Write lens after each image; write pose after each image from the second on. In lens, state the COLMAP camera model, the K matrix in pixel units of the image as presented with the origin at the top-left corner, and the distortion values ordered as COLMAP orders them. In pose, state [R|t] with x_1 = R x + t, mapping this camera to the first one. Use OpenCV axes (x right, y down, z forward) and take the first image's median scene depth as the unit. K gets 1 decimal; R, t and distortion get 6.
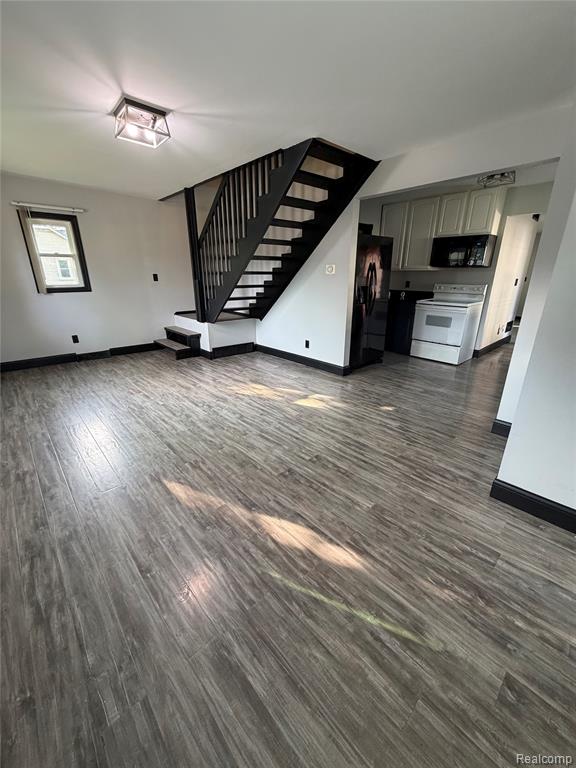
lens RADIAL K [[307.4, 0, 288.4], [0, 307.4, 380.8], [0, 0, 1]] dist [0.000273, -0.000120]
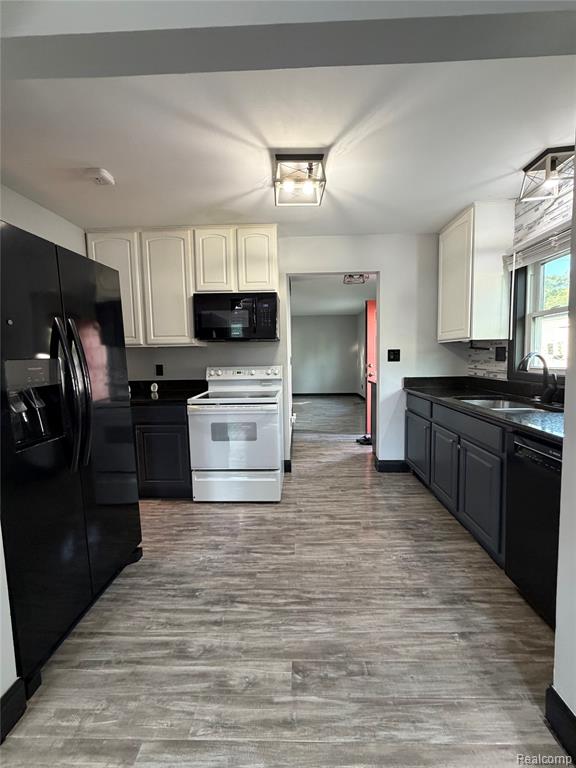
lens RADIAL K [[307.4, 0, 288.4], [0, 307.4, 380.8], [0, 0, 1]] dist [0.000273, -0.000120]
pose [[0.696447, -0.077394, 0.713422, 0.244020], [0.257402, 0.954953, -0.147681, -0.250590], [-0.669855, 0.286488, 0.684996, 0.762336]]
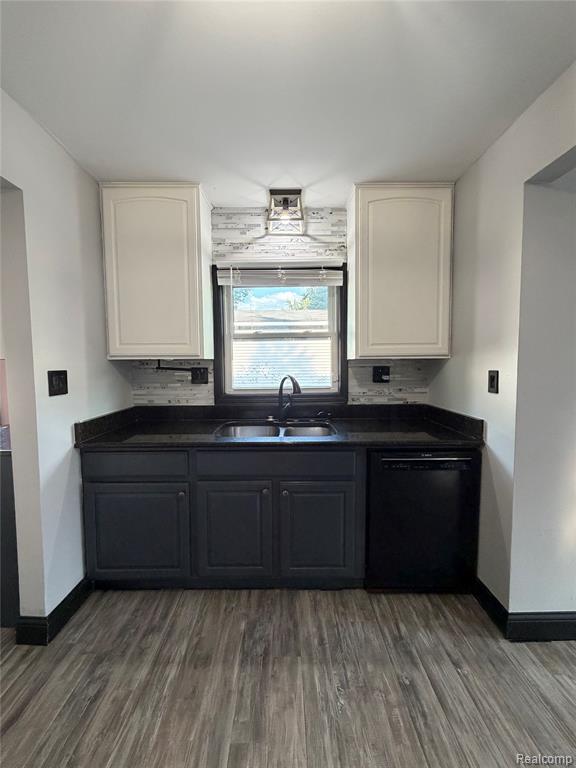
lens RADIAL K [[307.4, 0, 288.4], [0, 307.4, 380.8], [0, 0, 1]] dist [0.000273, -0.000120]
pose [[-0.744392, -0.035848, 0.666780, 0.589867], [0.225591, 0.926345, 0.301653, -0.446159], [-0.628482, 0.374968, -0.681476, 1.270403]]
